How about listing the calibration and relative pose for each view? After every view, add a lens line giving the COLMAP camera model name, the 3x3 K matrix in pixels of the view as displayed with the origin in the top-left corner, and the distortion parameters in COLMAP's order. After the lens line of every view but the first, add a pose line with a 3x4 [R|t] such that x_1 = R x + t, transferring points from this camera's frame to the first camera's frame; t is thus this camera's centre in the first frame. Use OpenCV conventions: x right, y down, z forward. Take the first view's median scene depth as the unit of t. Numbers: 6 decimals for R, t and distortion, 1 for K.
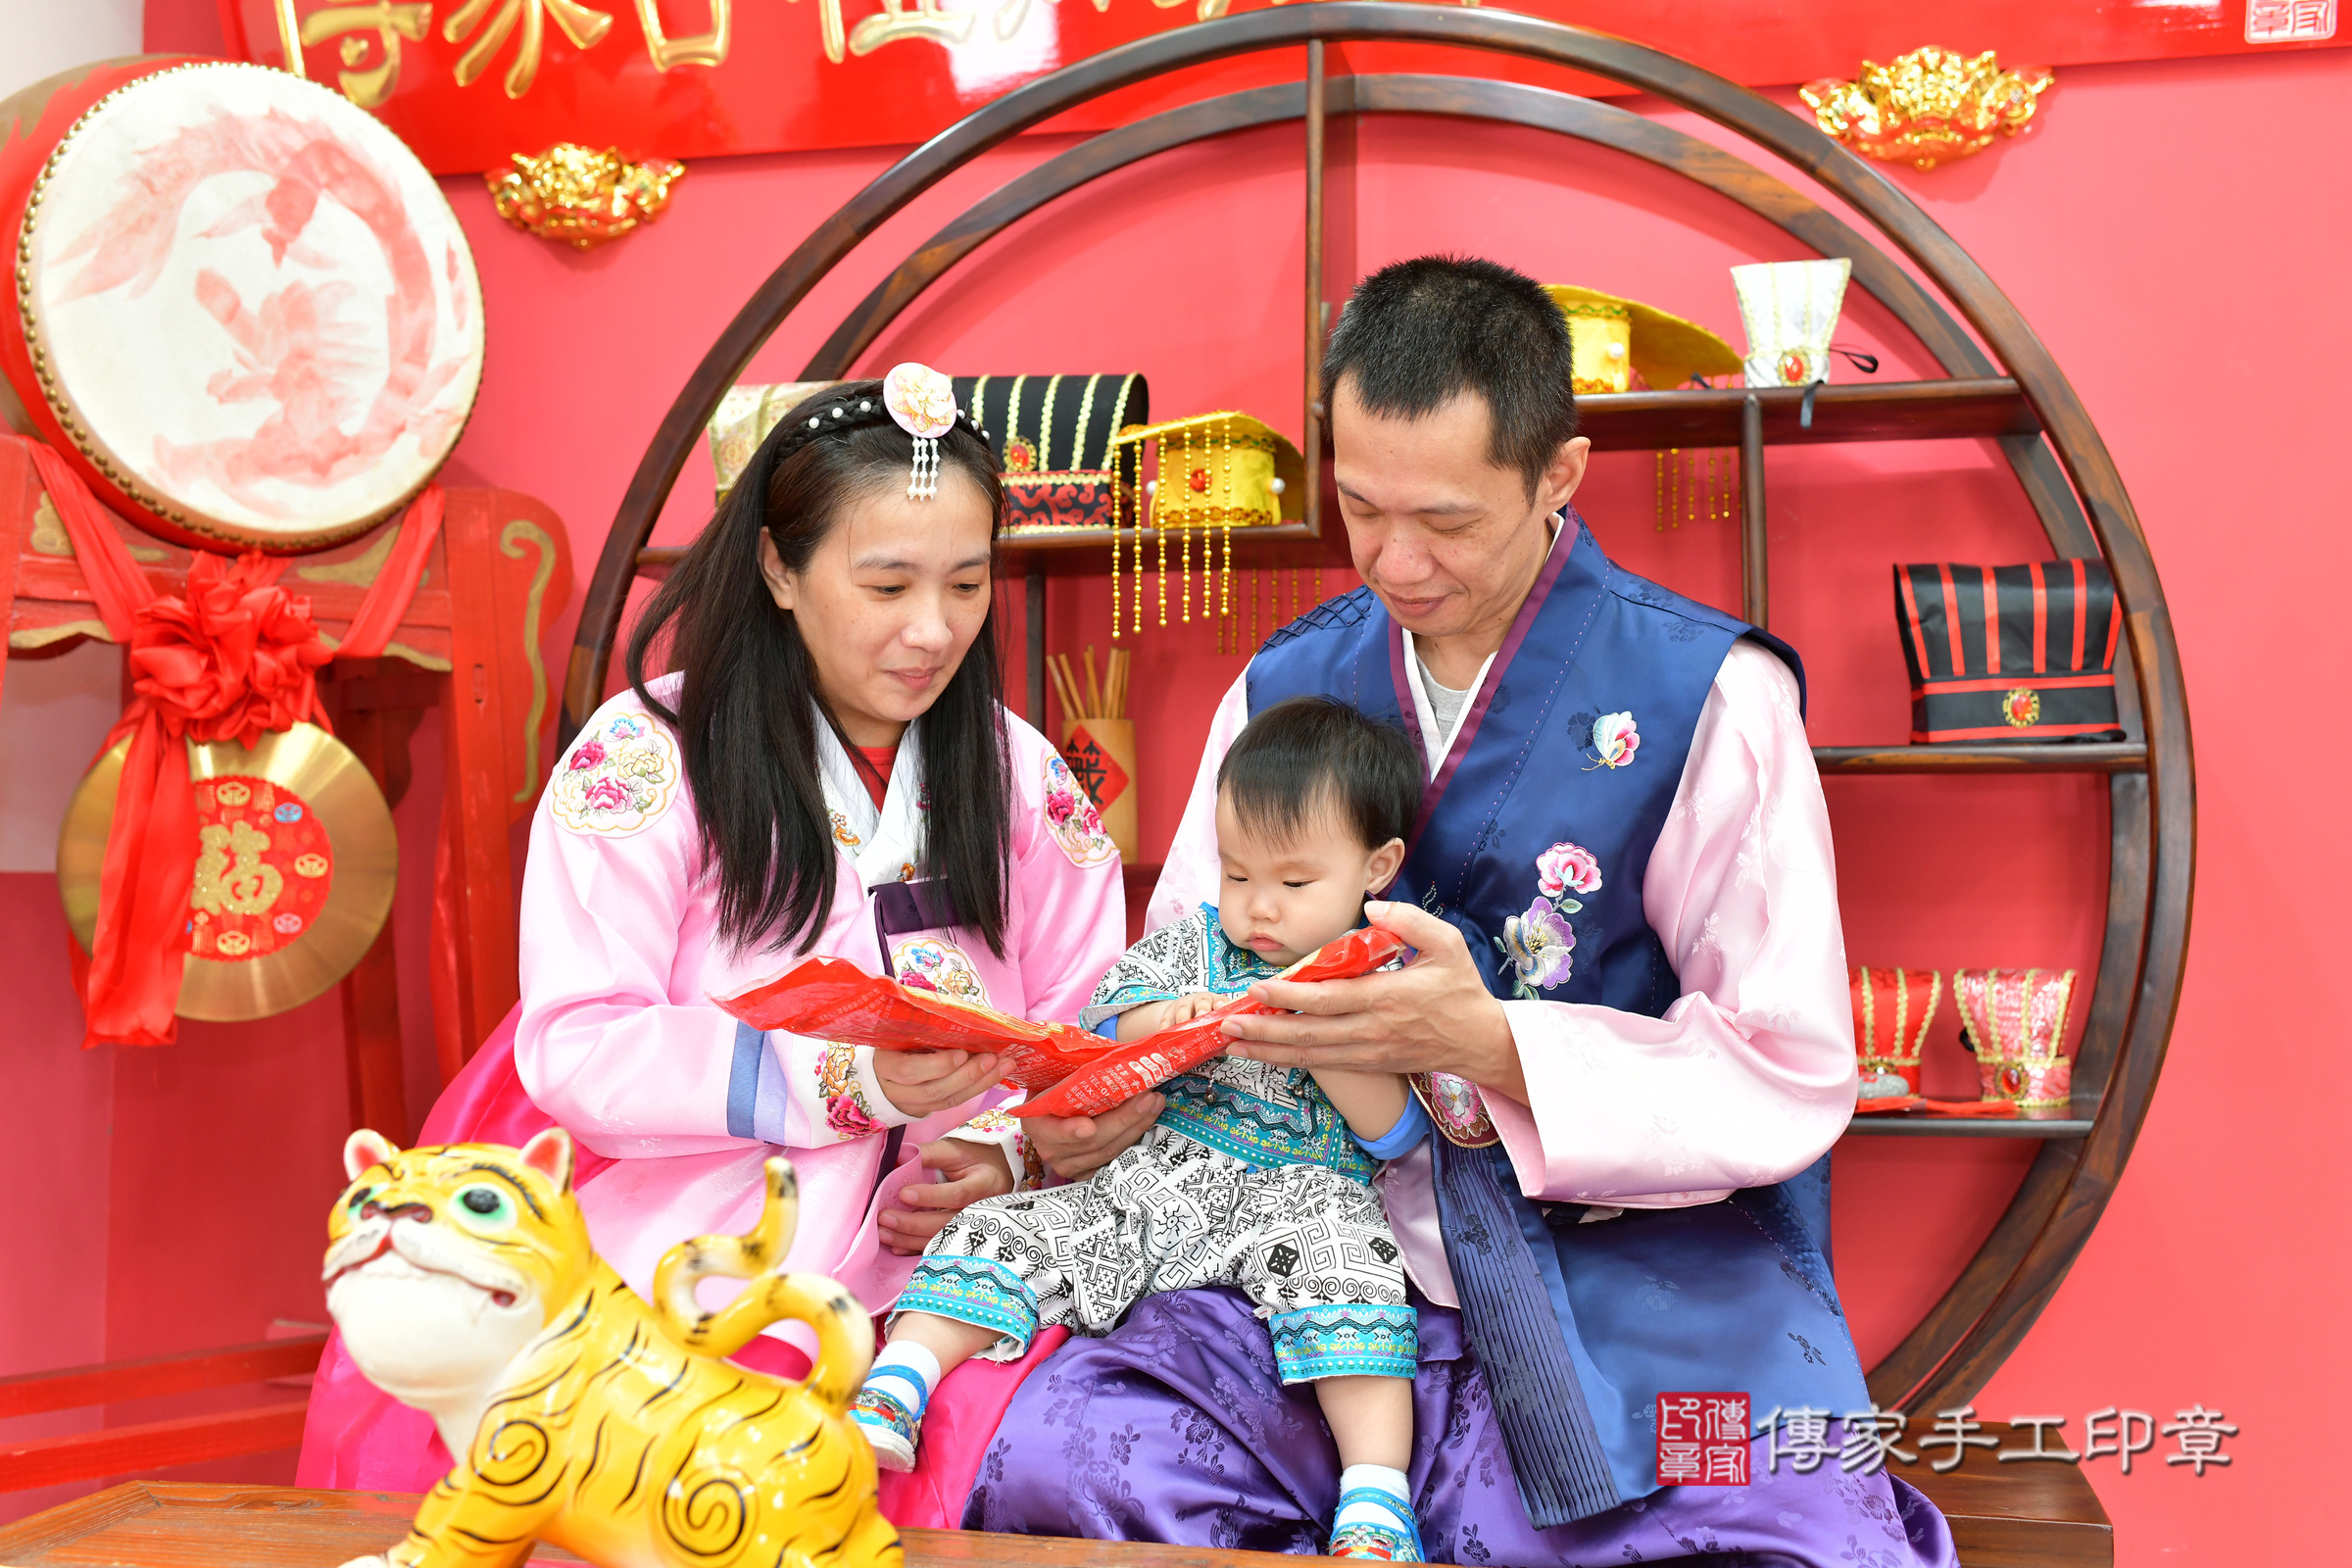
lens RADIAL K [[2410.7, 0, 1172.1], [0, 2410.7, 807.1], [0, 0, 1]] dist [-0.014567, 0.000000]
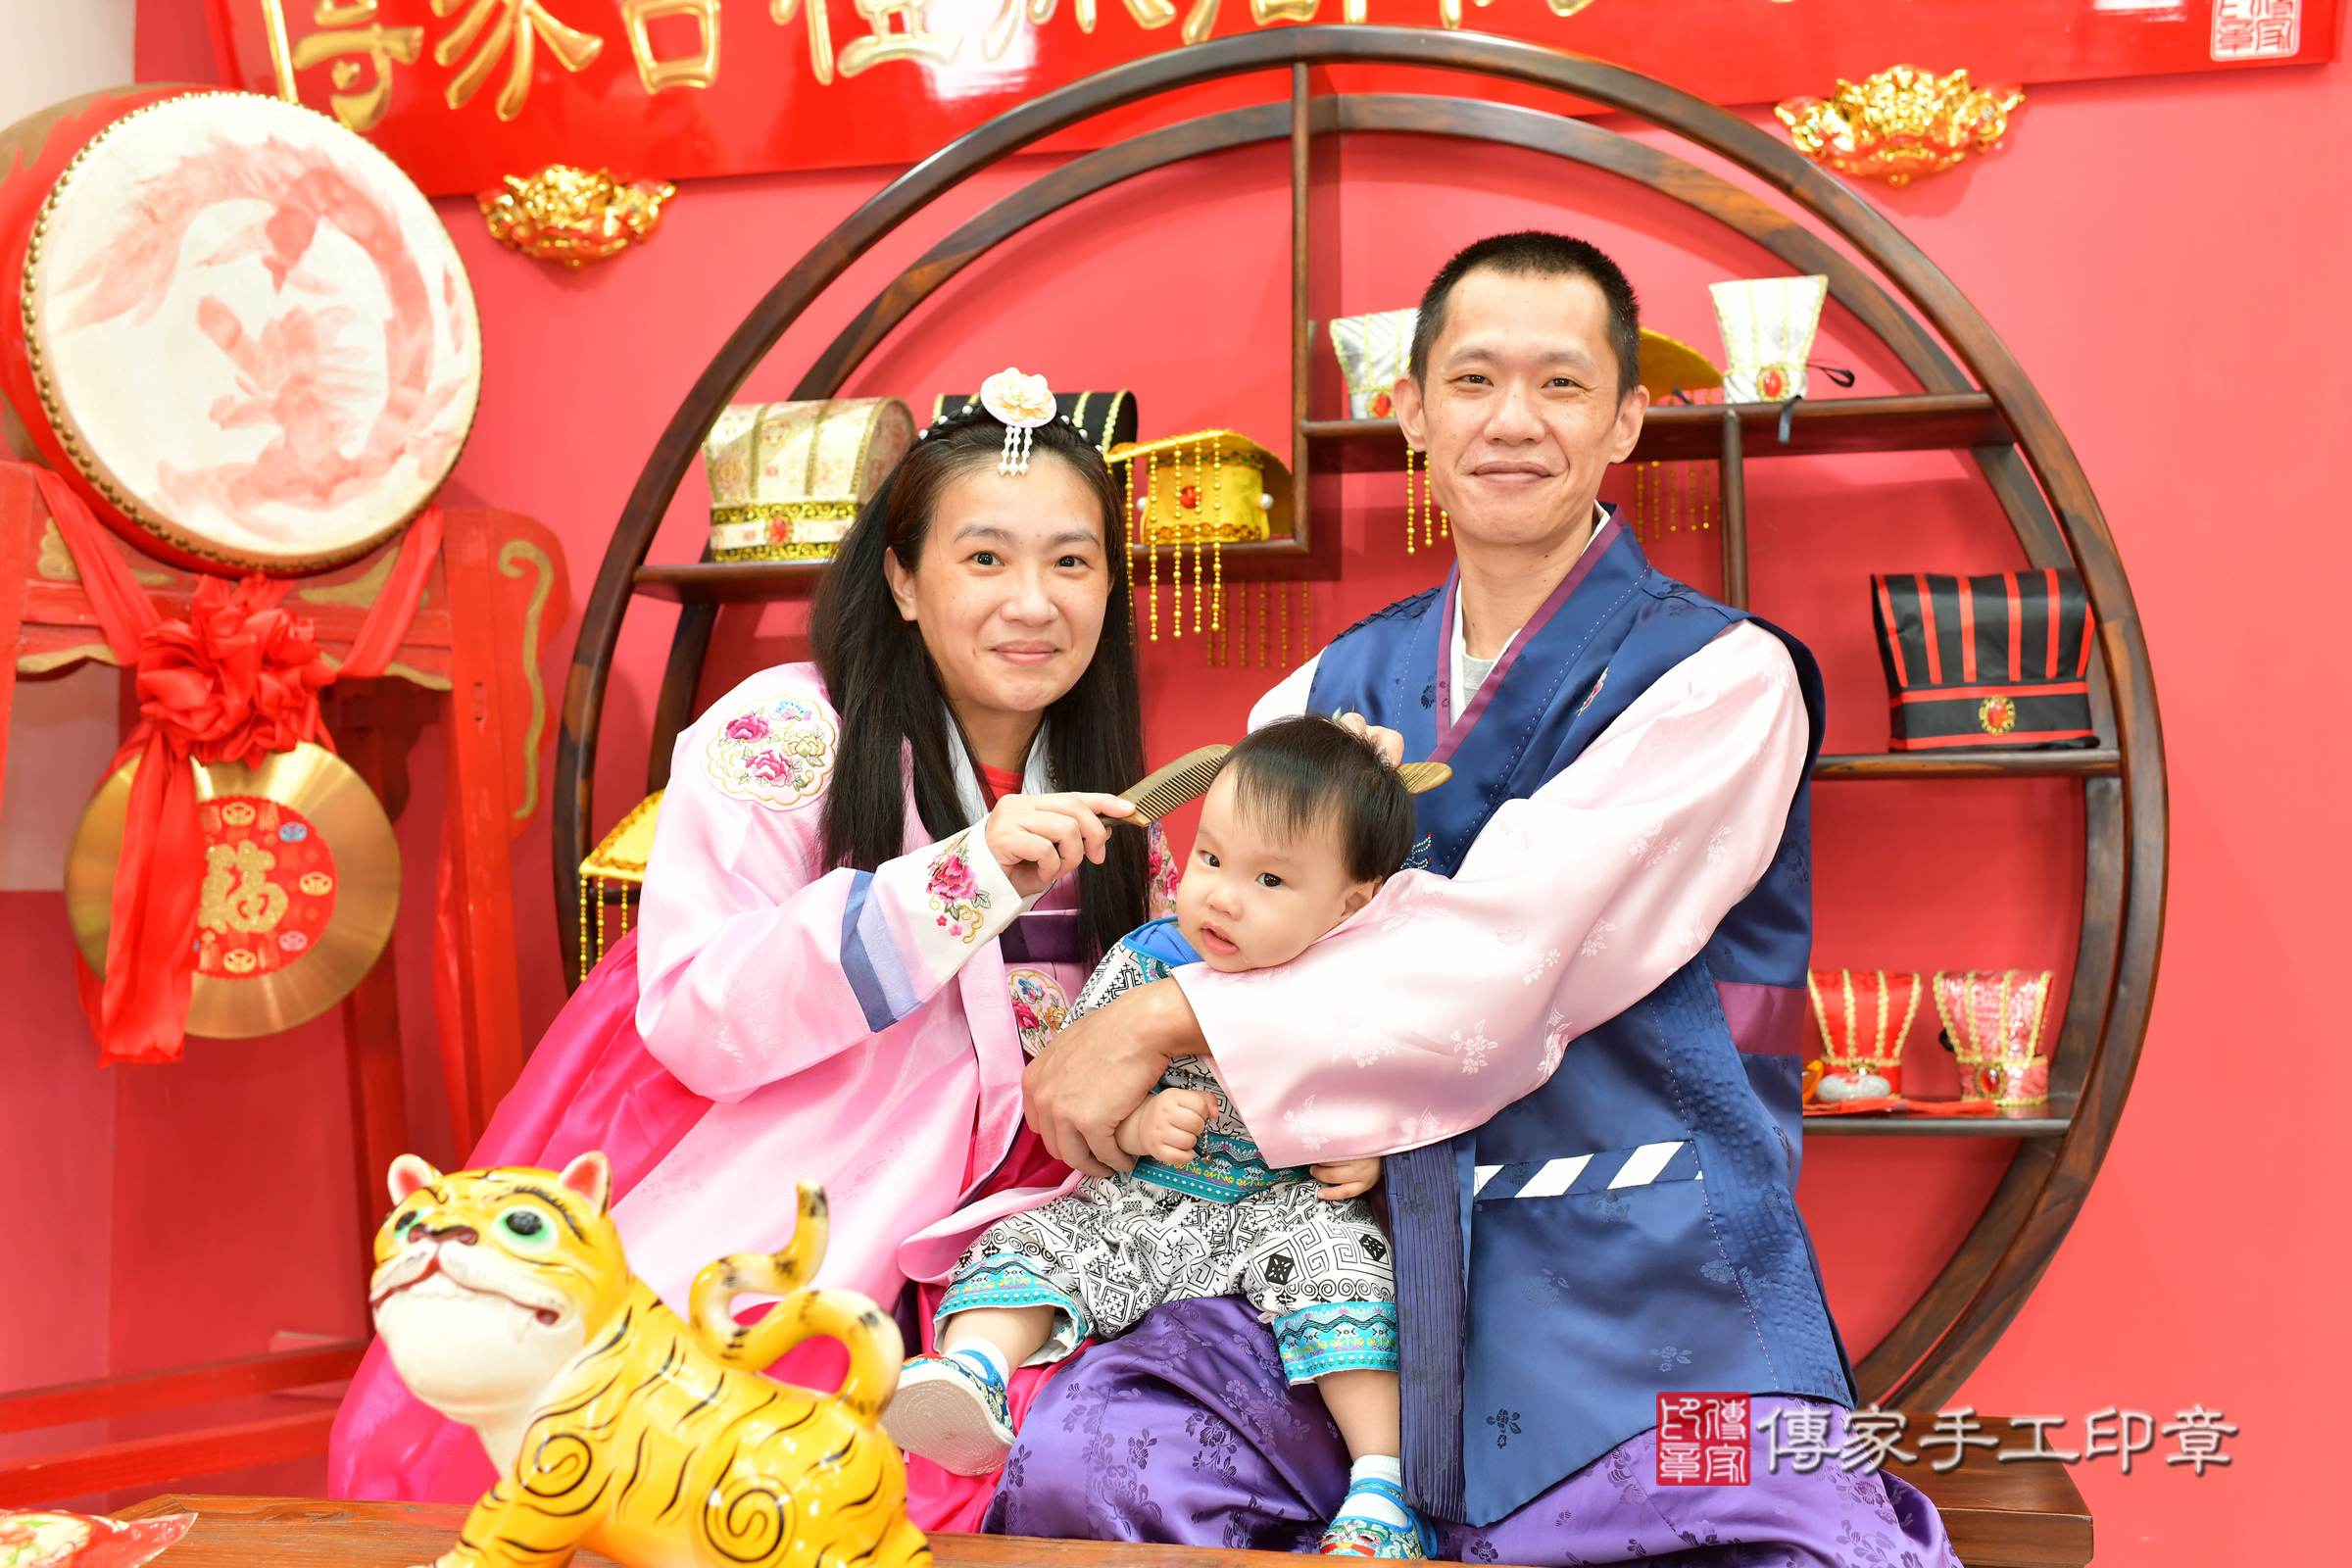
lens RADIAL K [[2410.7, 0, 1171.3], [0, 2410.7, 808.9], [0, 0, 1]] dist [-0.014567, 0.000000]
pose [[0.999930, -0.008256, 0.008448, -0.005816], [0.008243, 0.999965, 0.001531, -0.005749], [-0.008461, -0.001462, 0.999963, -0.016401]]
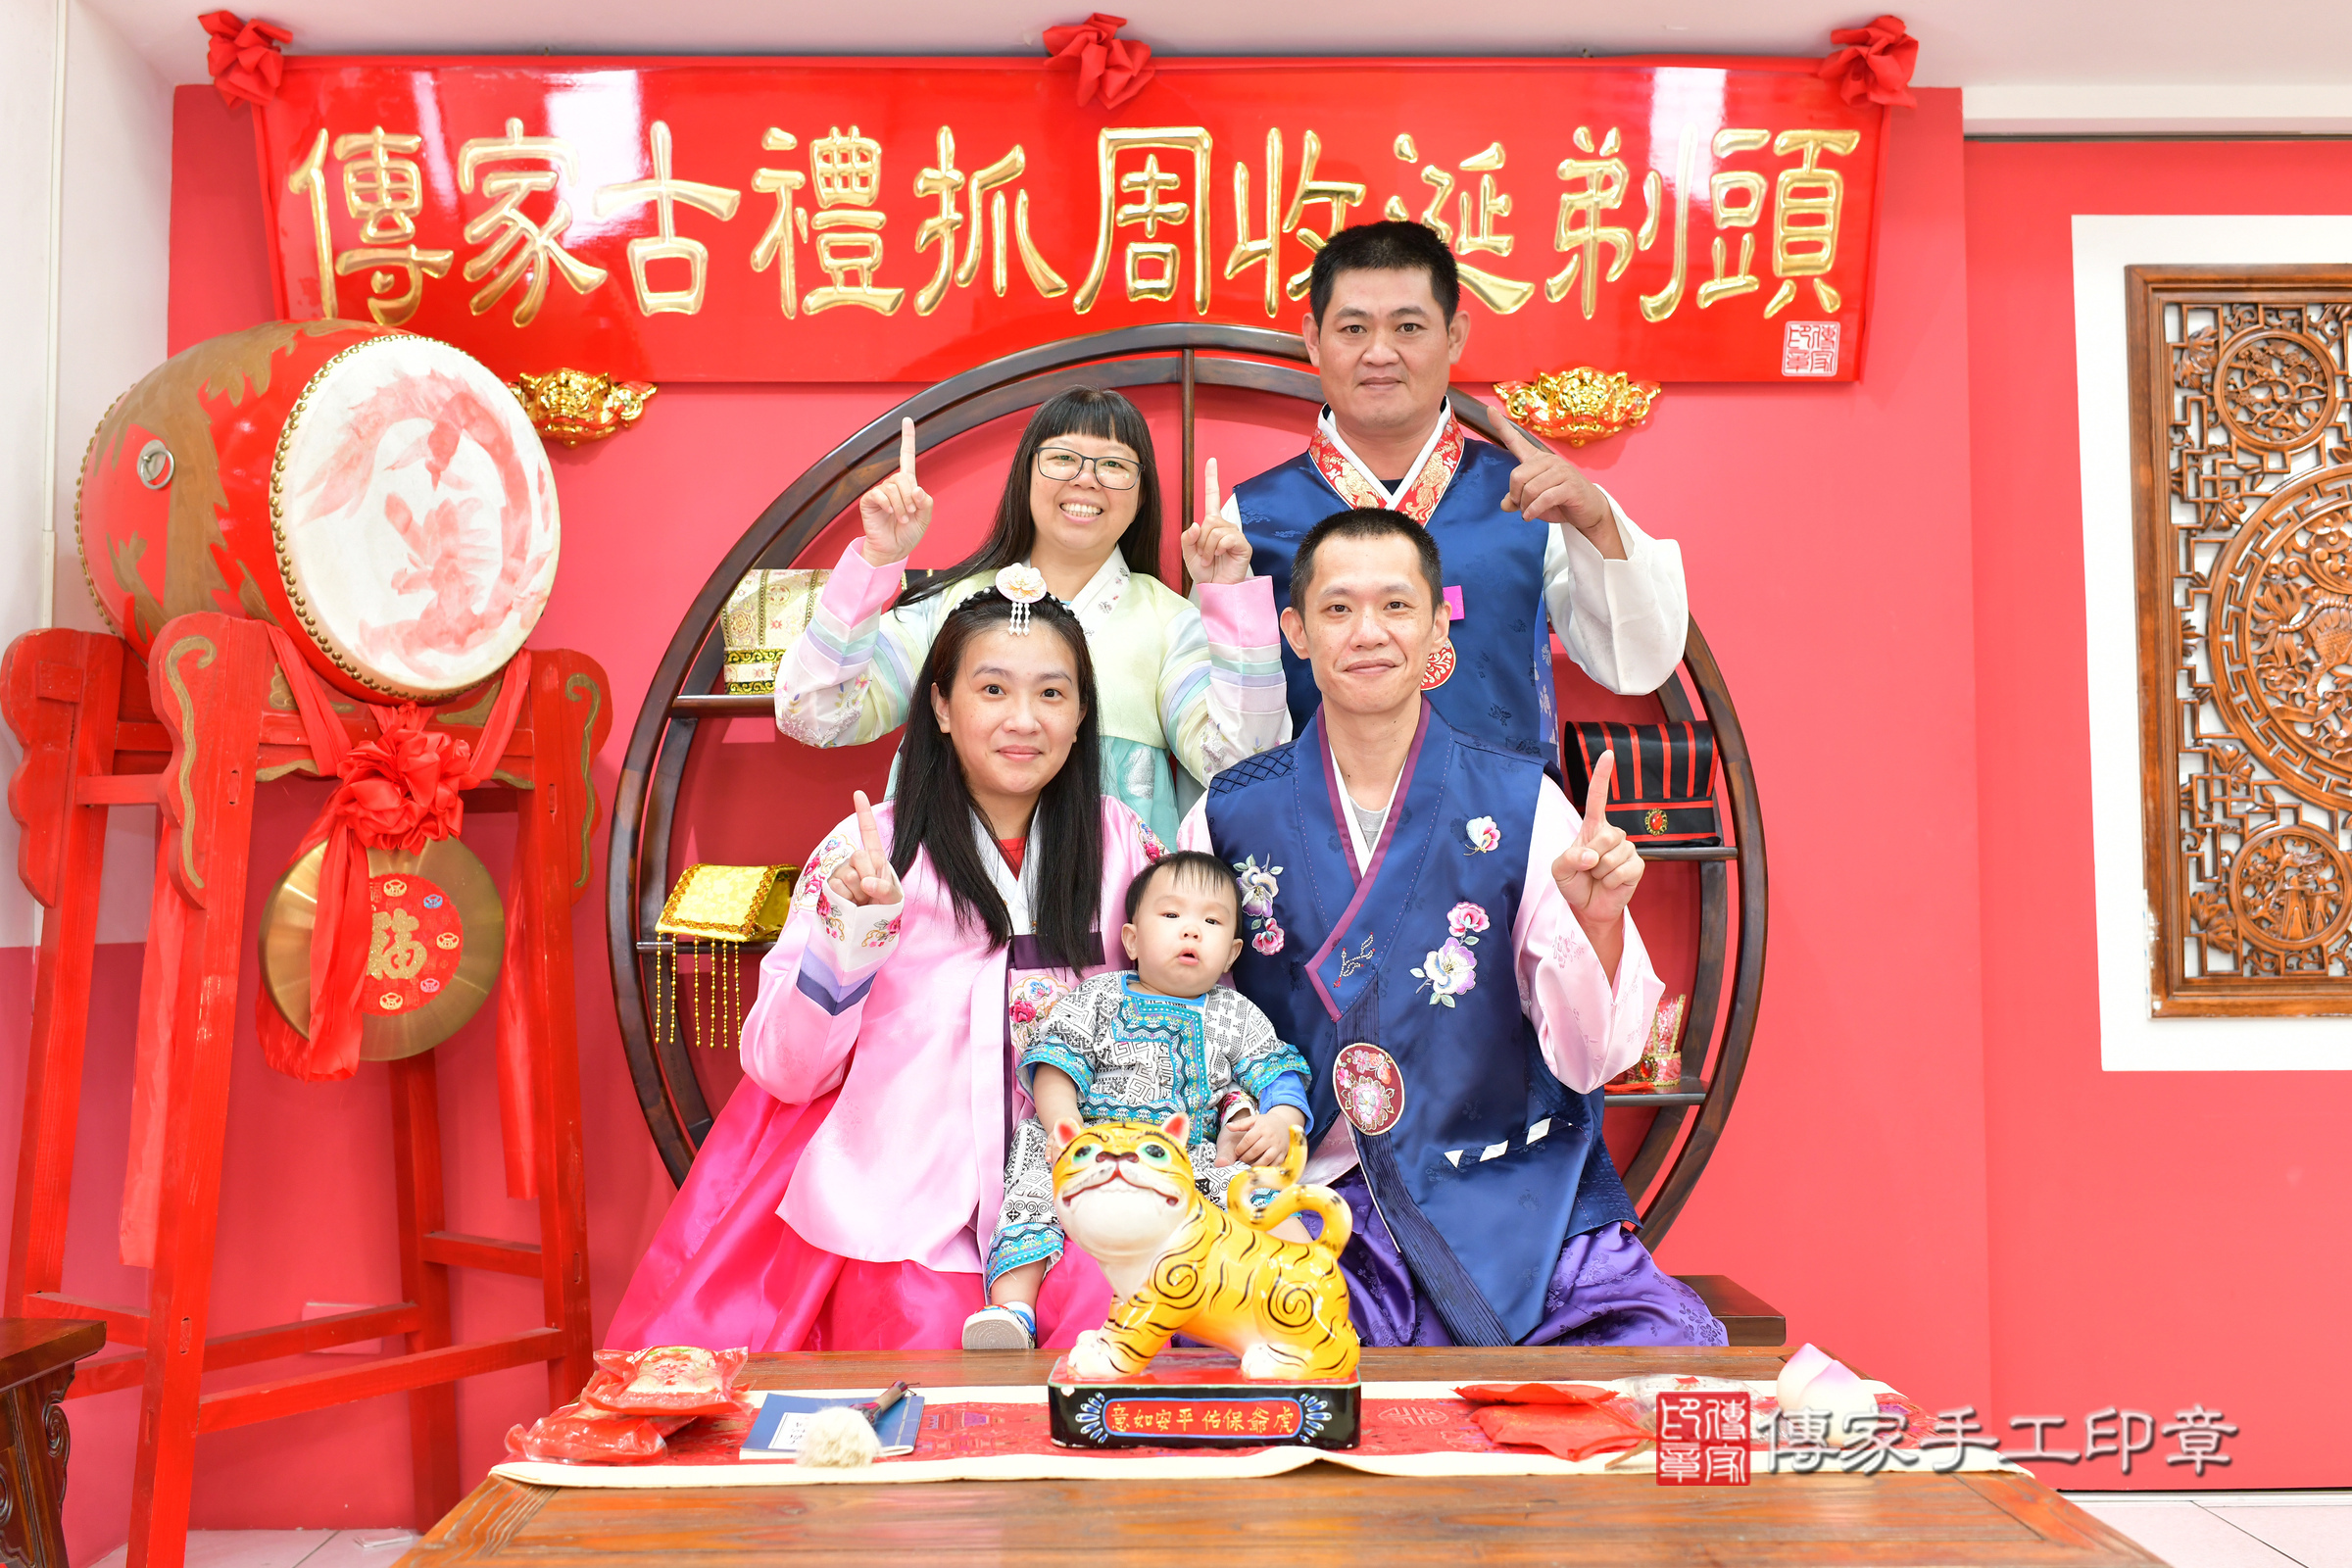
lens RADIAL K [[2410.7, 0, 1162.0], [0, 2410.7, 794.4], [0, 0, 1]] dist [-0.014567, 0.000000]
pose [[0.970633, 0.000220, 0.240567, -0.296304], [0.001156, 0.999984, -0.005579, -0.048089], [-0.240564, 0.005693, 0.970617, -0.373747]]
